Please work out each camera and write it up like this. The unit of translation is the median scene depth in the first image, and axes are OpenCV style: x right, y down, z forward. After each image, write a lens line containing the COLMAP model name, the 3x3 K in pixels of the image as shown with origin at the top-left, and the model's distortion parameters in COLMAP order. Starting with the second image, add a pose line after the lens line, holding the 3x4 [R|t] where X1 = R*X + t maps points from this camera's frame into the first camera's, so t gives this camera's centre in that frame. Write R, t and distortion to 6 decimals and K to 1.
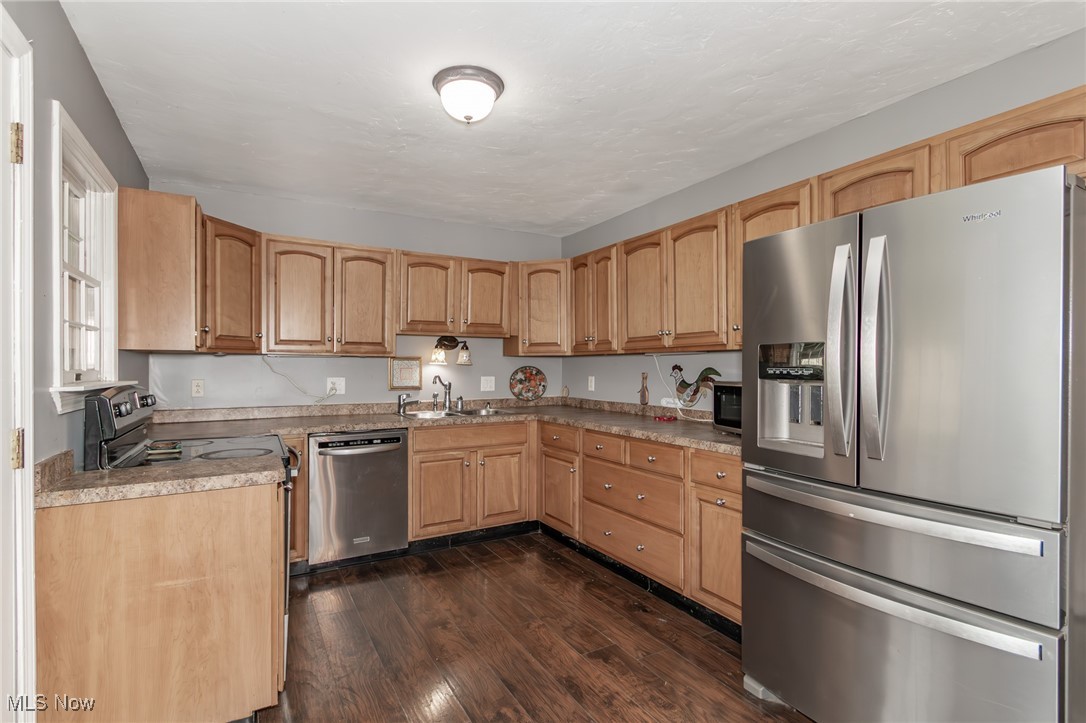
lens RADIAL K [[509.4, 0, 537.5], [0, 509.4, 360.0], [0, 0, 1]] dist [0.002046, -0.000282]
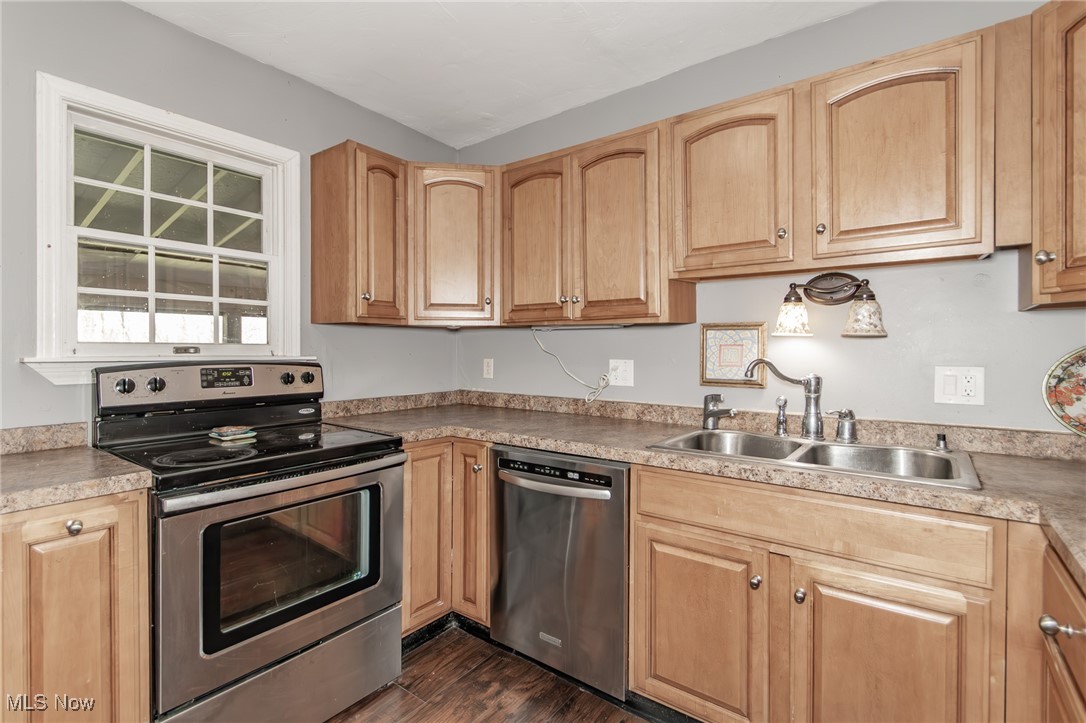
lens RADIAL K [[500.5, 0, 544.8], [0, 500.5, 356.7], [0, 0, 1]] dist [-0.003717, -0.000455]
pose [[0.399210, 0.010784, -0.916796, 0.139321], [0.008040, 0.999851, 0.015262, 0.018665], [0.916824, -0.013464, 0.399064, 0.627048]]
